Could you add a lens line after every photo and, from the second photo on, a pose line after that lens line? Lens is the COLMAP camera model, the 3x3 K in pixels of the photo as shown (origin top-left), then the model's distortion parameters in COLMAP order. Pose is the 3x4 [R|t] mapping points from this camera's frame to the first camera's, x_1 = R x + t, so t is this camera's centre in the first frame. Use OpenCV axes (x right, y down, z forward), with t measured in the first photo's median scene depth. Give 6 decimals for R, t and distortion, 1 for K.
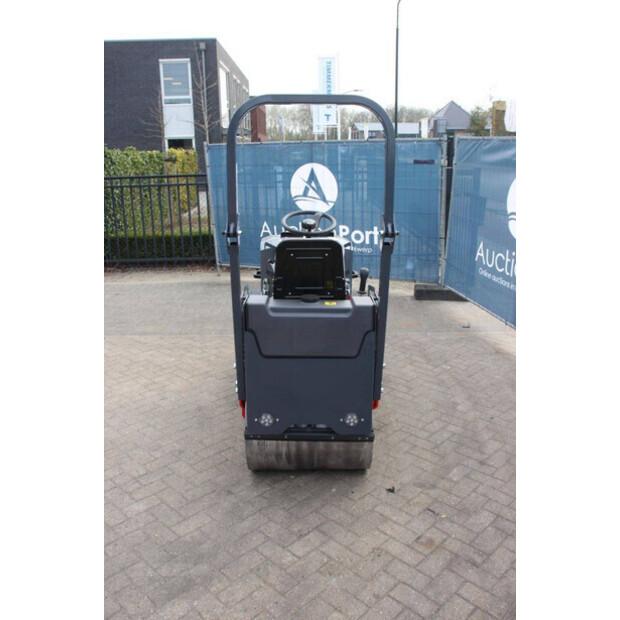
lens RADIAL K [[561.3, 0, 310.0], [0, 561.3, 310.0], [0, 0, 1]] dist [-0.147055, 0.170127]
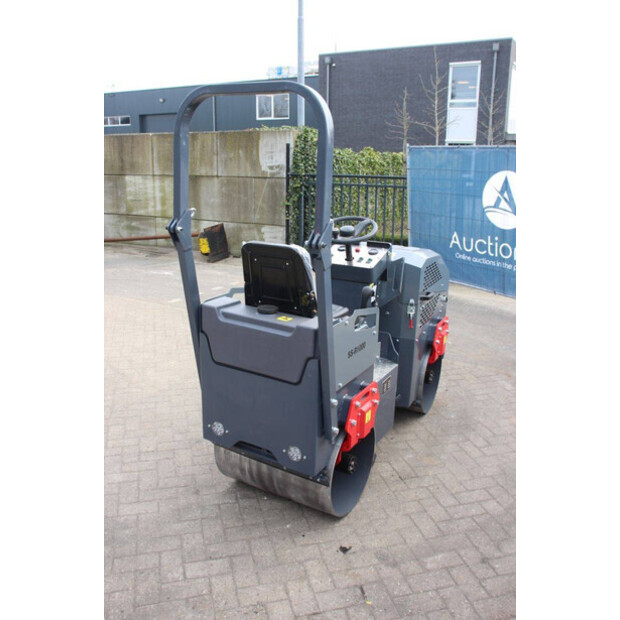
lens RADIAL K [[561.3, 0, 310.0], [0, 561.3, 310.0], [0, 0, 1]] dist [-0.147055, 0.170127]
pose [[0.859503, 0.157368, -0.486303, 0.191643], [-0.161363, 0.986310, 0.033975, -0.023915], [0.484992, 0.049269, 0.873130, 0.092907]]
